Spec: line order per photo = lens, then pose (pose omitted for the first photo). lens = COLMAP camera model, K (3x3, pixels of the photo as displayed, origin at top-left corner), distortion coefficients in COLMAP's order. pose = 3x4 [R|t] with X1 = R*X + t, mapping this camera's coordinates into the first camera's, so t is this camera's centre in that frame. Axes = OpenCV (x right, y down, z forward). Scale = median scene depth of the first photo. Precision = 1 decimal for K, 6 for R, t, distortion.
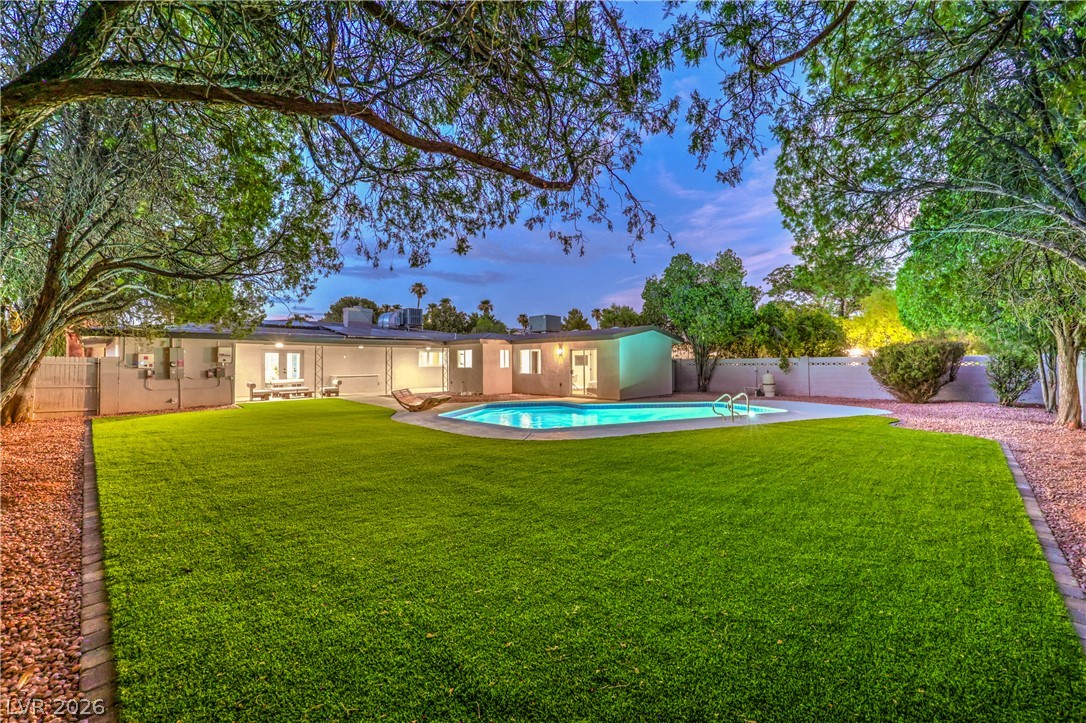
lens RADIAL K [[444.5, 0, 541.3], [0, 444.5, 359.5], [0, 0, 1]] dist [0.002833, 0.000413]
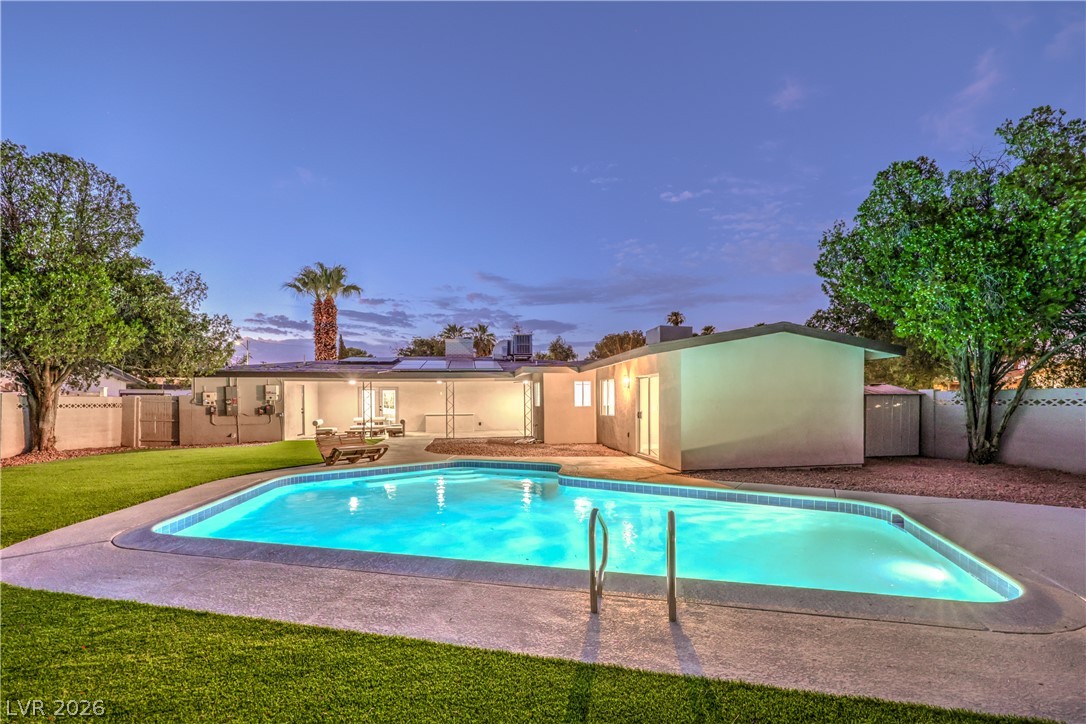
lens RADIAL K [[444.5, 0, 546.6], [0, 444.5, 400.1], [0, 0, 1]] dist [0.002833, 0.000413]
pose [[0.798902, -0.001144, -0.601460, 0.398913], [0.008195, 0.999926, 0.008983, 0.002486], [0.601405, -0.012106, 0.798853, 0.539325]]
